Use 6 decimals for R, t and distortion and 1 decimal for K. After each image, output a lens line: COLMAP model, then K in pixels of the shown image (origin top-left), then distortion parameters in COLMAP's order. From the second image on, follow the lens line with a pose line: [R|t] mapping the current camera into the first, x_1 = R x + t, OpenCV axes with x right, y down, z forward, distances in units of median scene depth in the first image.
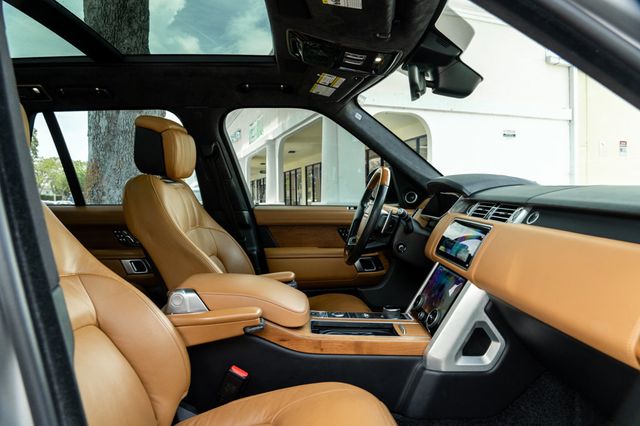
lens RADIAL K [[417.7, 0, 319.7], [0, 417.7, 192.5], [0, 0, 1]] dist [-0.031525, 0.000288]
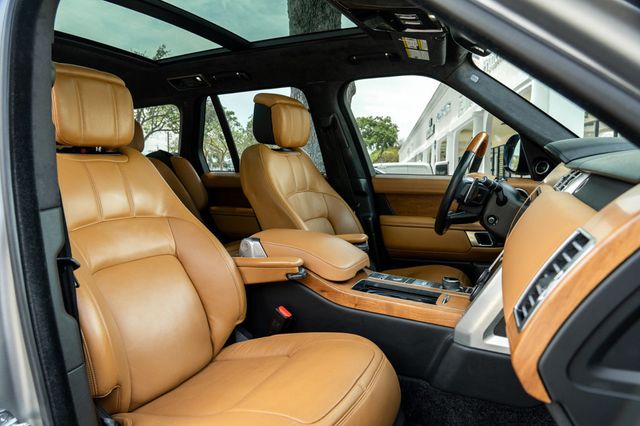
lens RADIAL K [[417.7, 0, 319.7], [0, 417.7, 192.5], [0, 0, 1]] dist [-0.031525, 0.000288]
pose [[0.890433, 0.035832, -0.453702, 0.274495], [-0.008263, 0.998004, 0.062601, 0.018551], [0.455040, -0.051993, 0.888952, 0.021567]]
